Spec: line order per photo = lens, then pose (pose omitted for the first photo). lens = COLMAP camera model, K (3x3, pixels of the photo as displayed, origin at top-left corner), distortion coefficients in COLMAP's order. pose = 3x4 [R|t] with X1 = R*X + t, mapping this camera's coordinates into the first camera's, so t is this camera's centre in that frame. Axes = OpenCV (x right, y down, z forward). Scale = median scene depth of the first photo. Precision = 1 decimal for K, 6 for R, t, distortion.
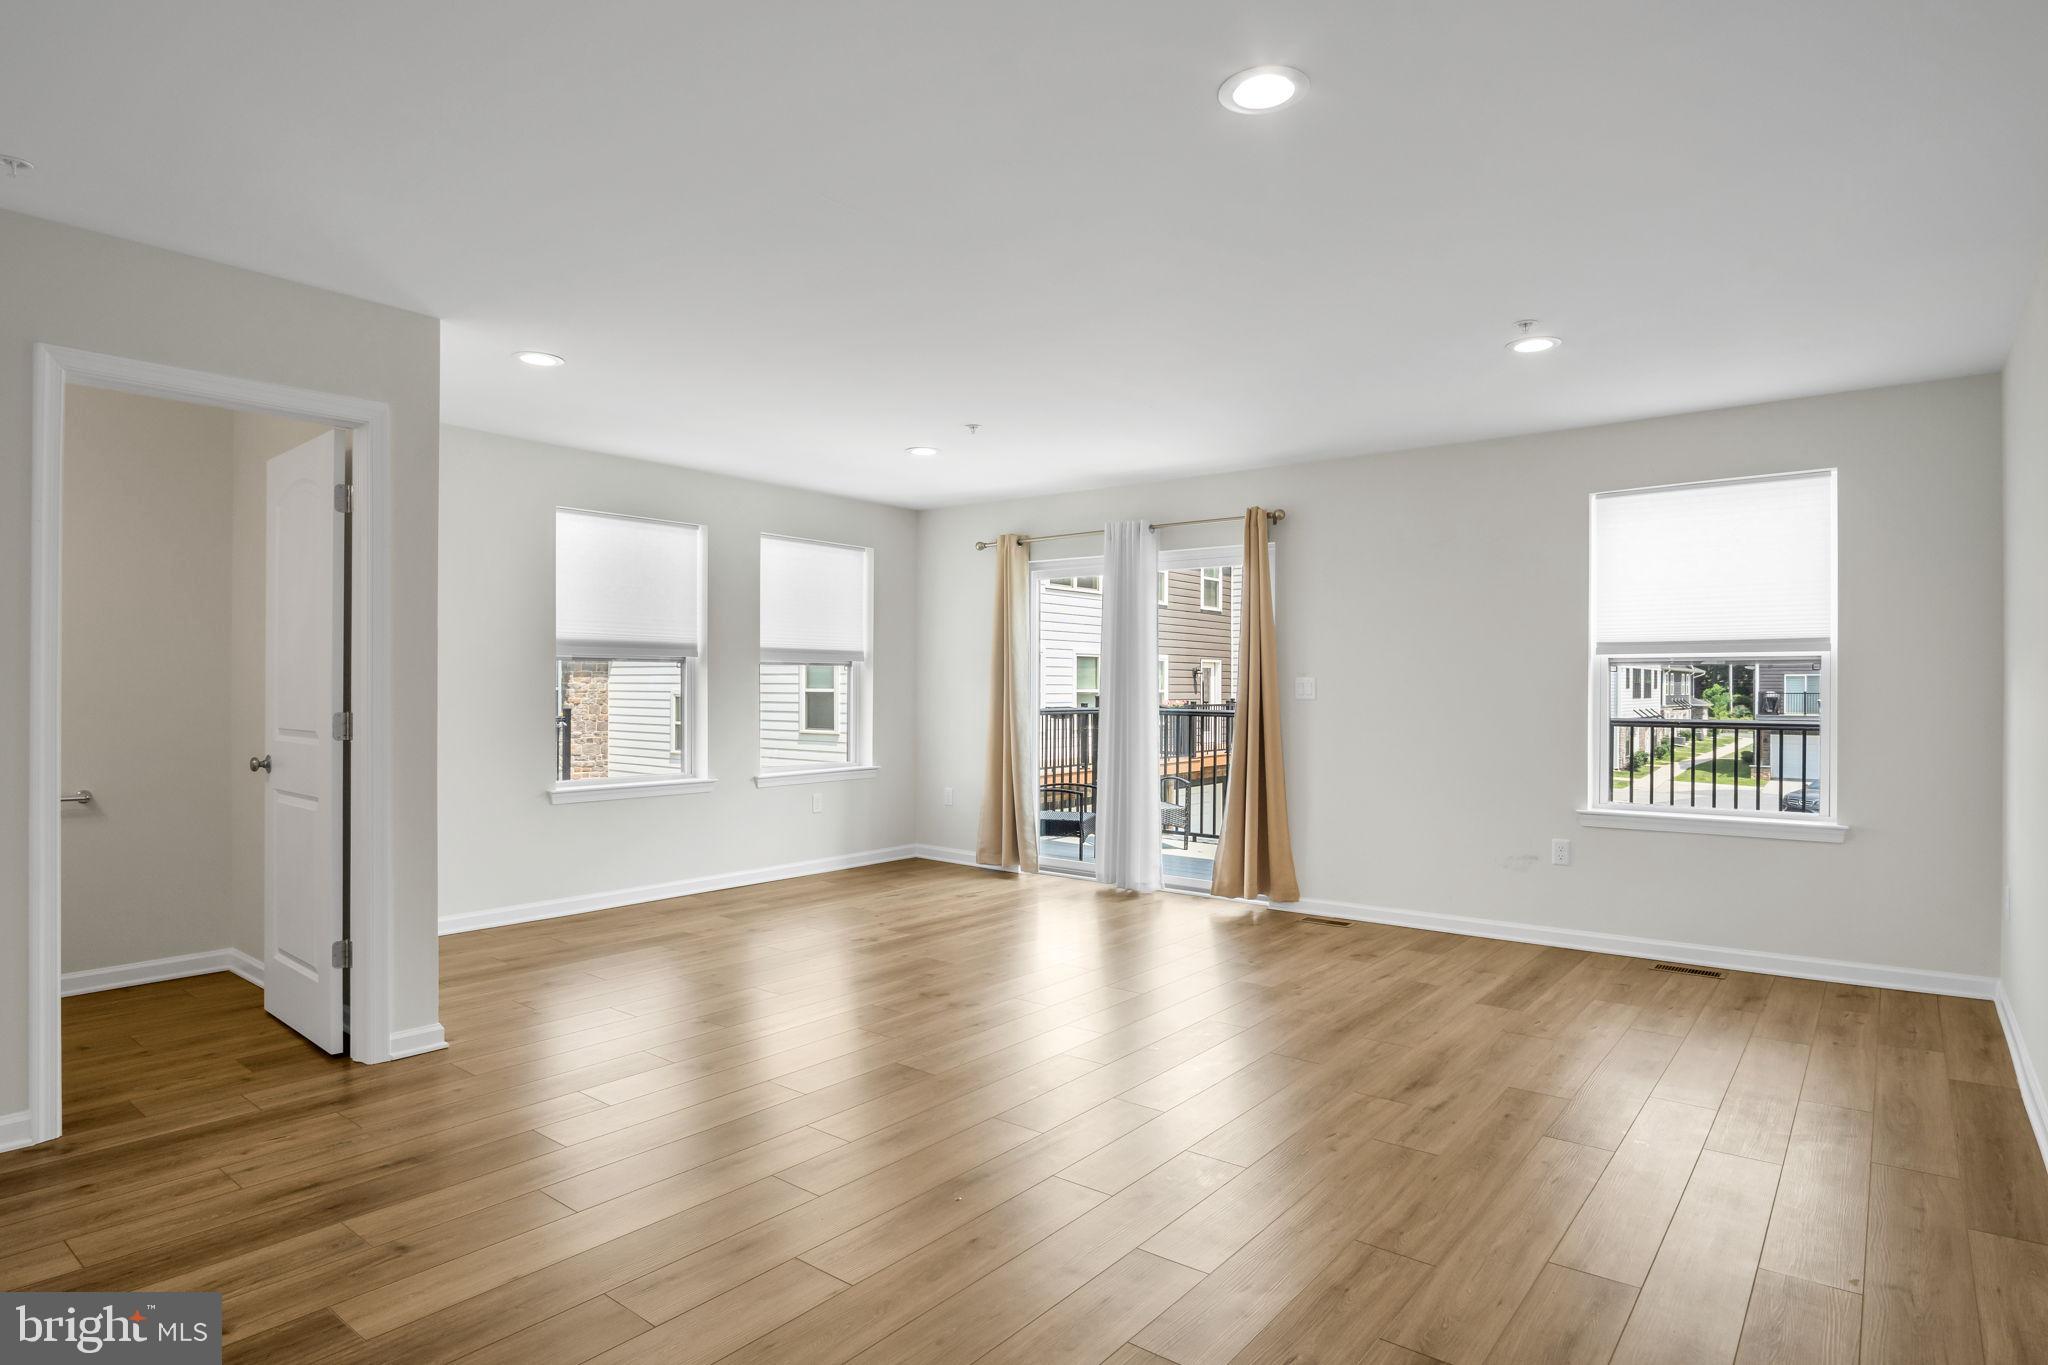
lens RADIAL K [[1109.8, 0, 1023.0], [0, 1109.8, 692.4], [0, 0, 1]] dist [-0.018650, 0.001558]
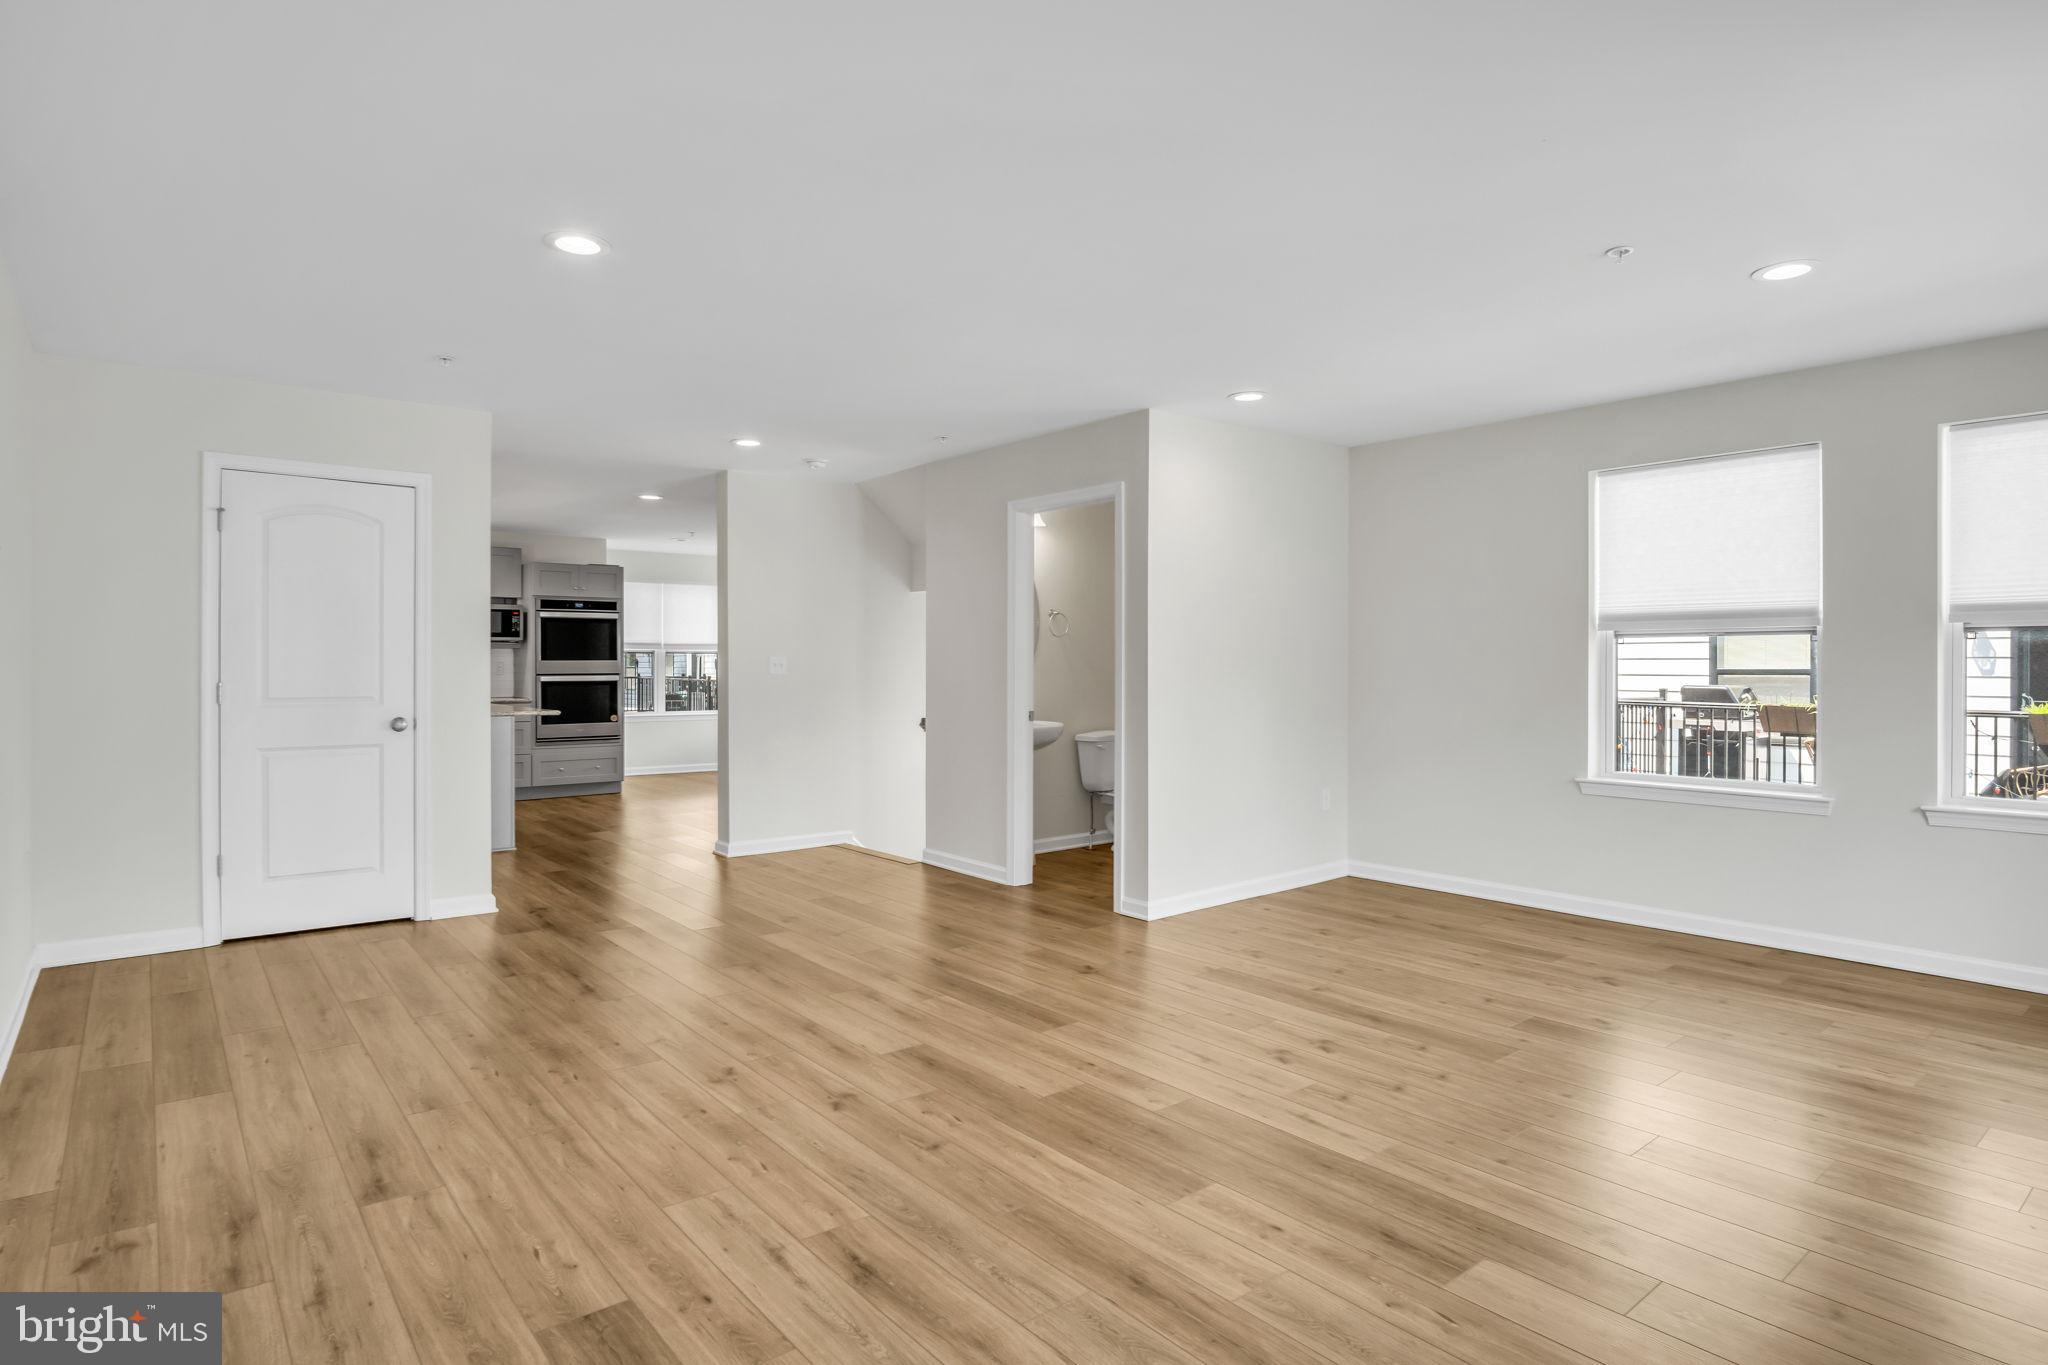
lens RADIAL K [[1109.8, 0, 1019.0], [0, 1109.8, 665.5], [0, 0, 1]] dist [-0.018650, 0.001558]
pose [[-0.223098, -0.004423, -0.974786, 0.702752], [-0.003114, 0.999988, -0.003825, -0.001793], [0.974791, 0.002182, -0.223109, 0.888736]]
